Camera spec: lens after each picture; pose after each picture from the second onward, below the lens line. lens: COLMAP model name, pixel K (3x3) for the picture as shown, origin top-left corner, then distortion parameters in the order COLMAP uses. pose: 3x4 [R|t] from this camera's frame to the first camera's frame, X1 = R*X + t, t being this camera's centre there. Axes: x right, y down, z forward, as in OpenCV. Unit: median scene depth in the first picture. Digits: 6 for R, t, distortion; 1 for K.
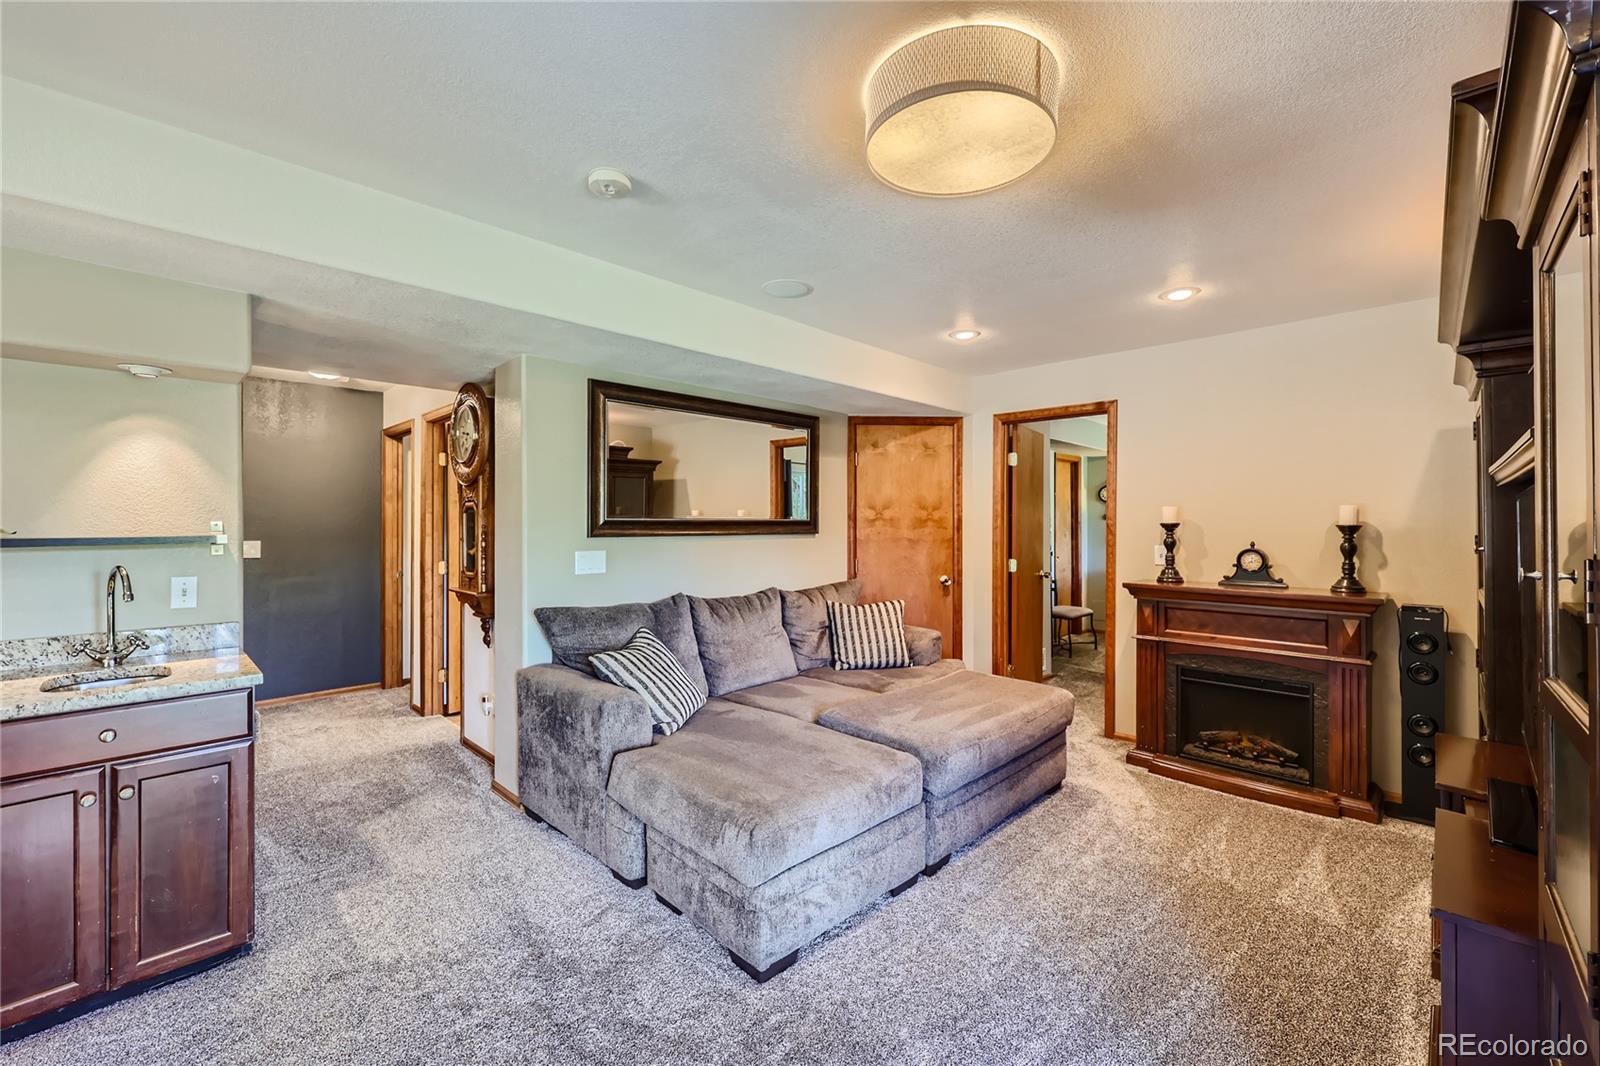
lens RADIAL K [[643.9, 0, 778.1], [0, 643.9, 513.8], [0, 0, 1]] dist [-0.002976, -0.000432]
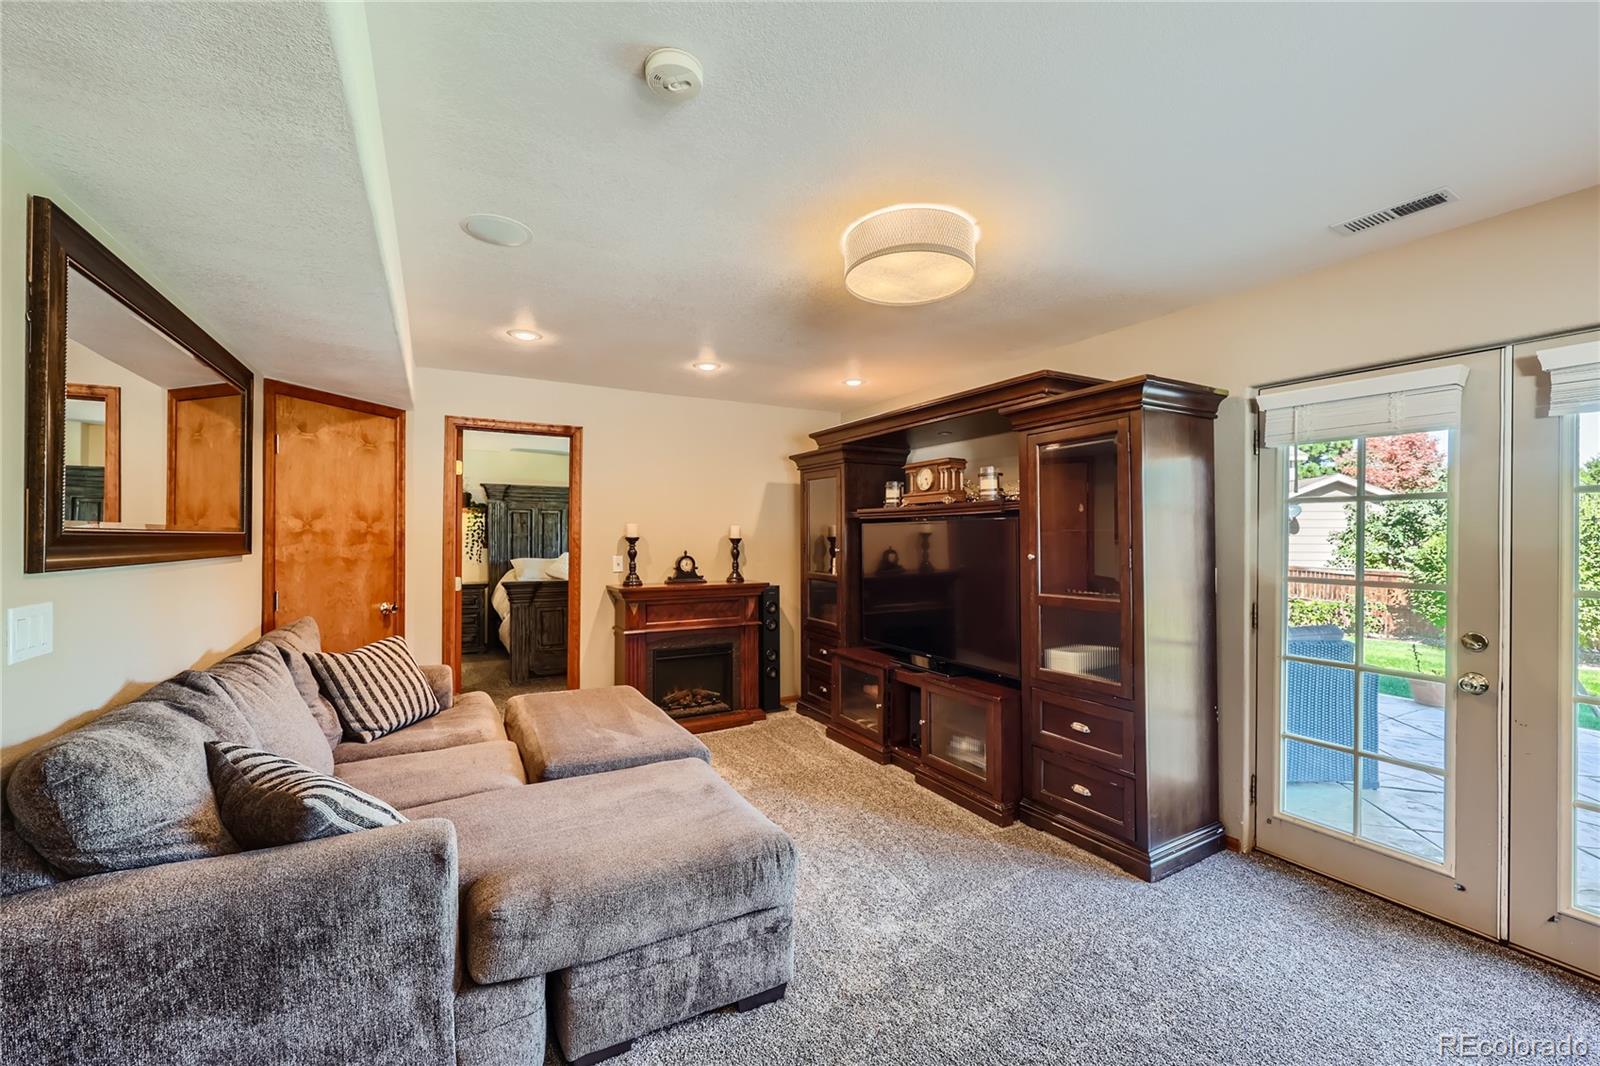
lens RADIAL K [[655.2, 0, 800.0], [0, 655.2, 533.0], [0, 0, 1]] dist [-0.001227, -0.000024]
pose [[0.267363, 0.004730, 0.963584, -0.504606], [-0.011961, 0.999927, -0.001590, 0.004501], [-0.963522, -0.011100, 0.267400, 0.355422]]
